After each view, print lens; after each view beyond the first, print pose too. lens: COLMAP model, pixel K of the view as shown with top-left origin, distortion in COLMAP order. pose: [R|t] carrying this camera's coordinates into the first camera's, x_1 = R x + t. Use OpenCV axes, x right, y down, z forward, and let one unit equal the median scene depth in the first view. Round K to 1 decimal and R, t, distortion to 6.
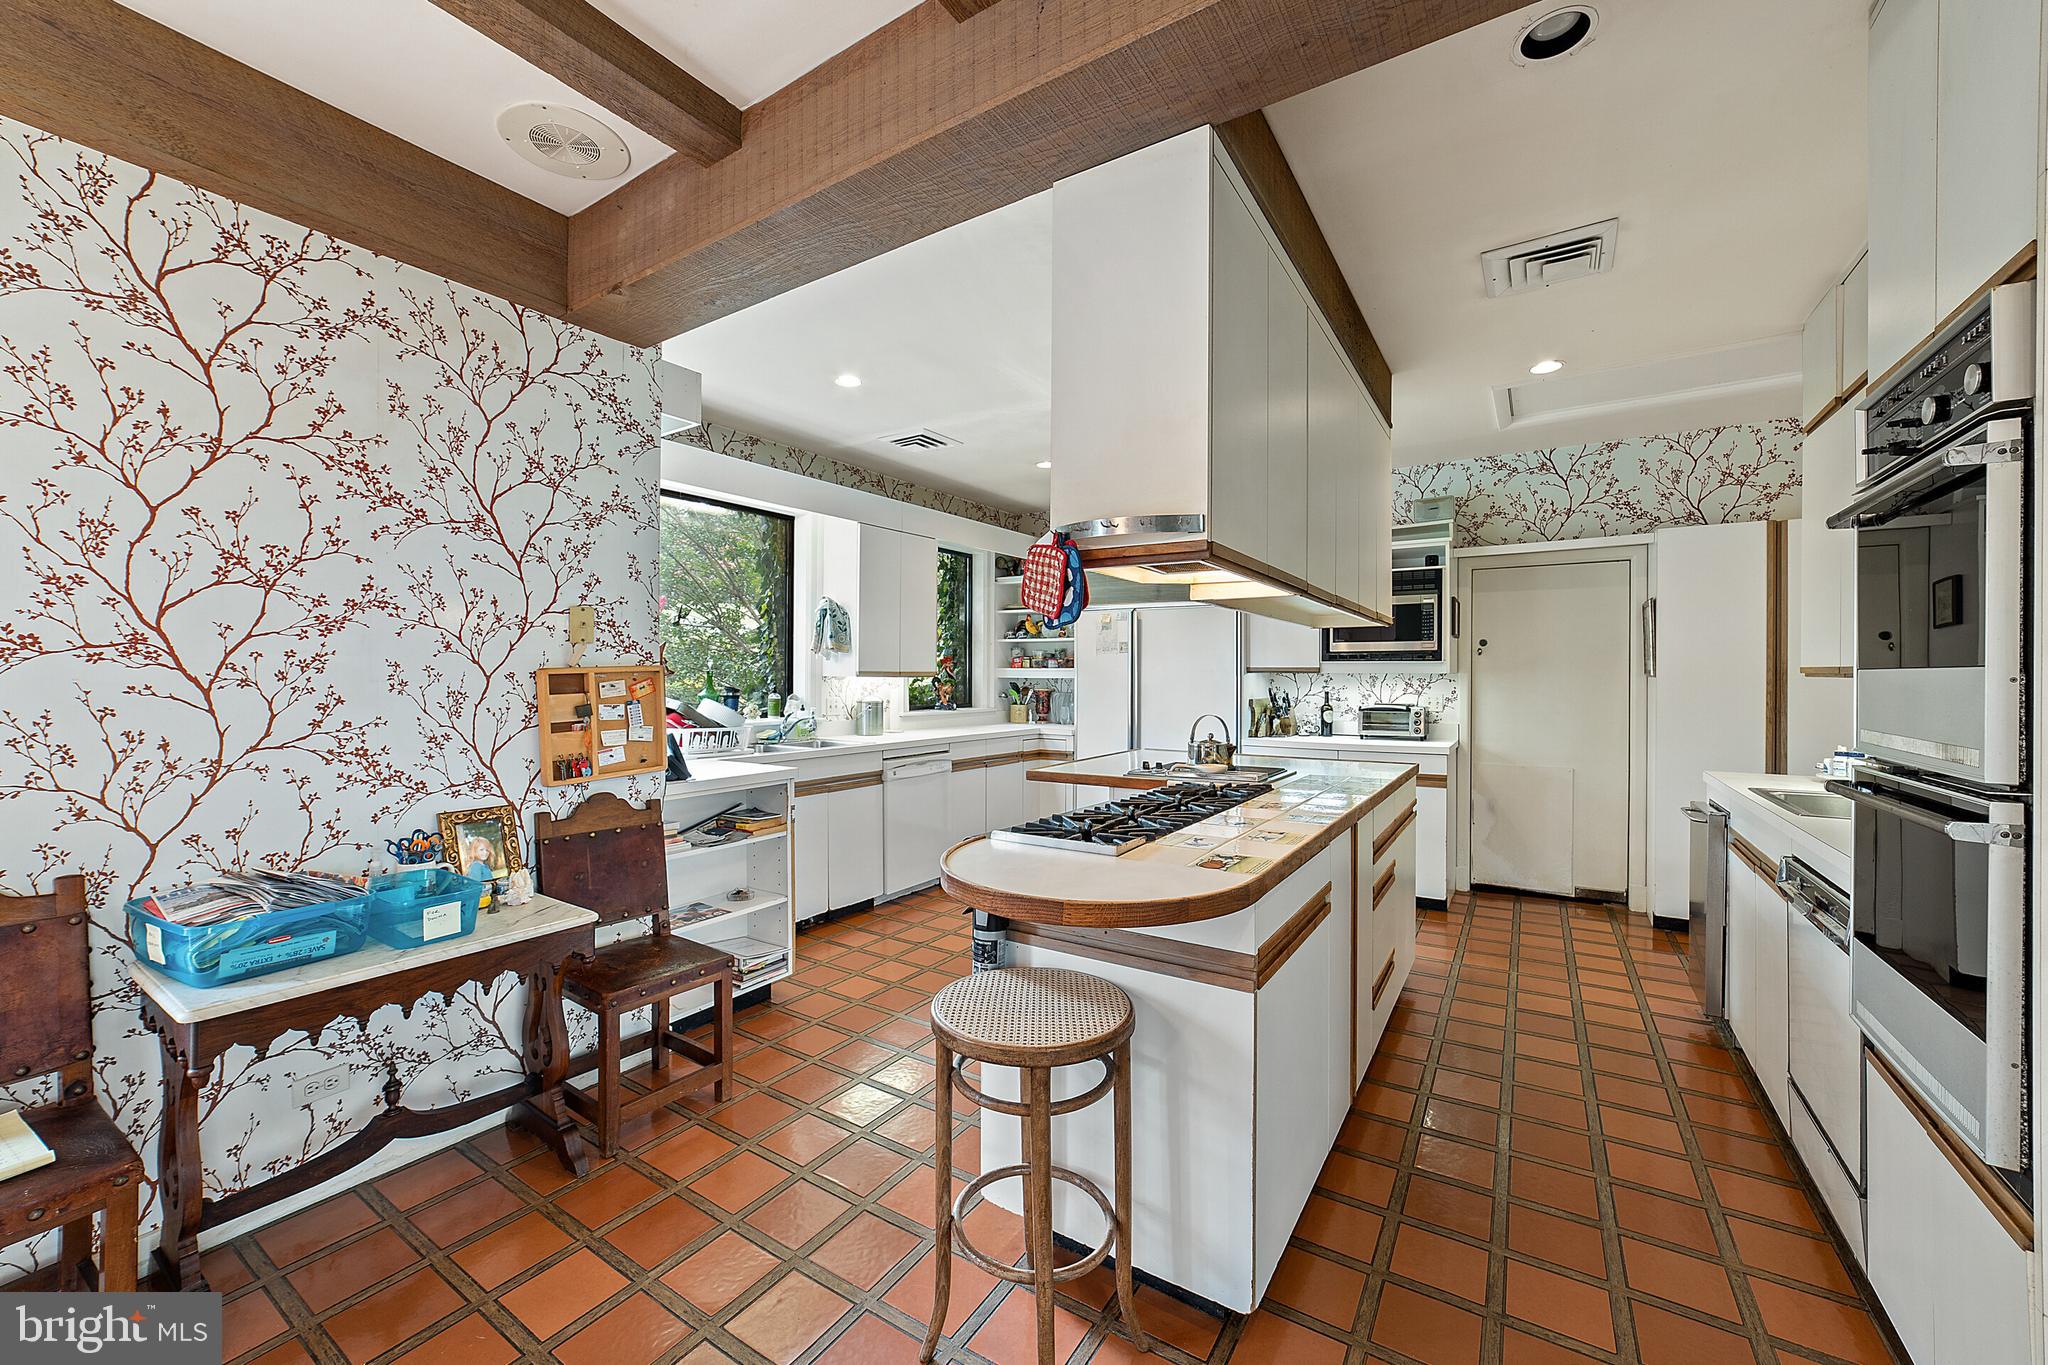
lens RADIAL K [[801.7, 0, 1019.3], [0, 801.7, 673.6], [0, 0, 1]] dist [-0.025251, 0.010389]
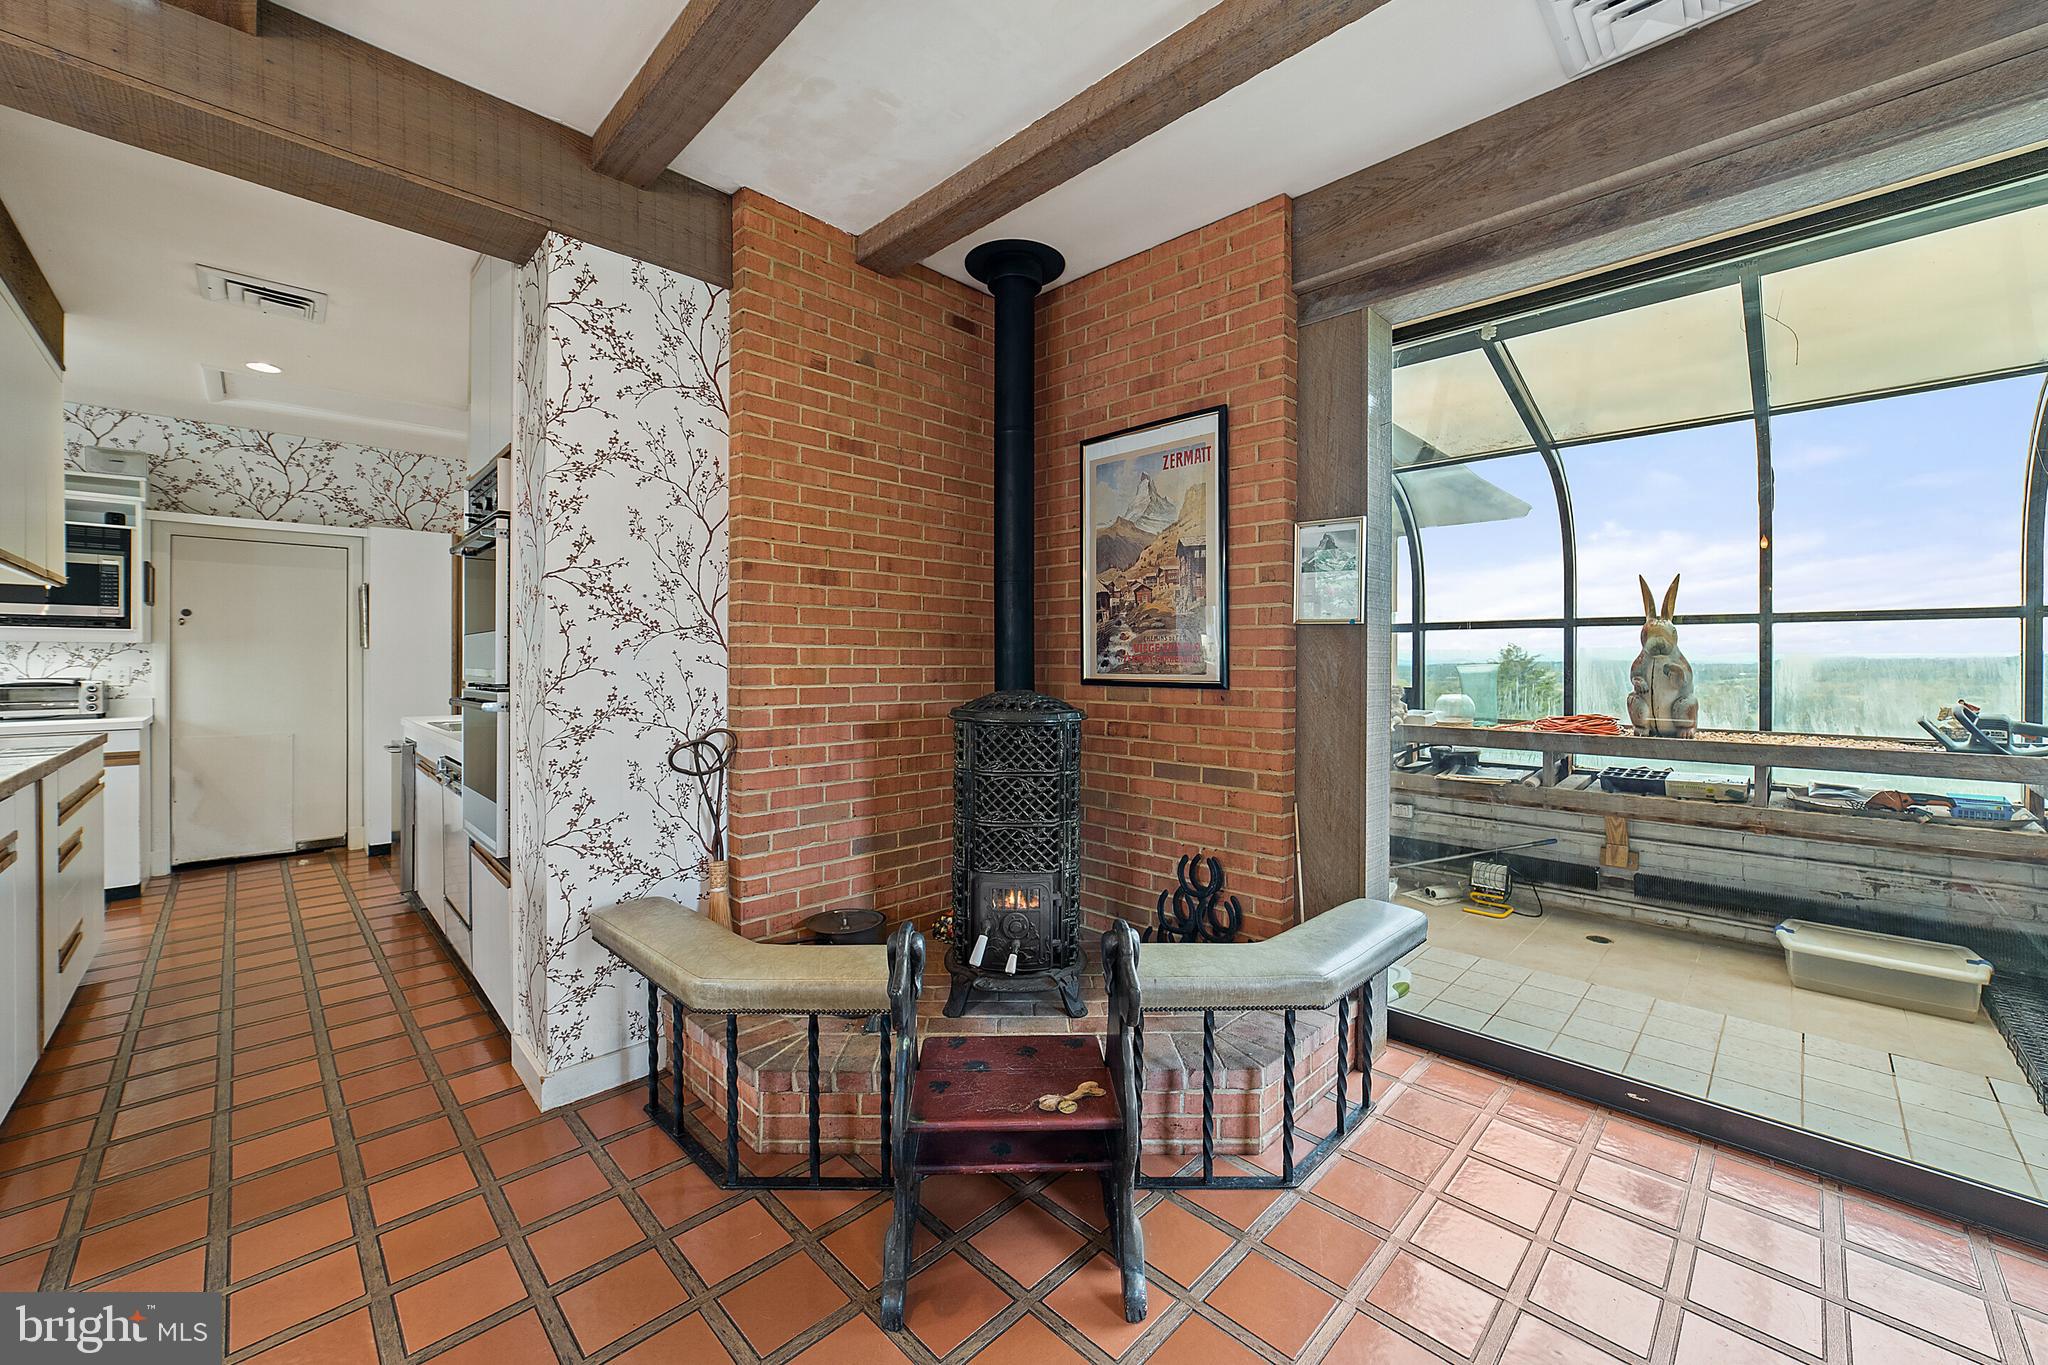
lens RADIAL K [[778.3, 0, 1023.1], [0, 778.3, 667.9], [0, 0, 1]] dist [-0.023577, 0.007562]
pose [[0.202960, -0.009455, 0.979141, -0.131394], [-0.005043, 0.999930, 0.010701, 0.014711], [-0.979174, -0.007109, 0.202899, -0.199628]]
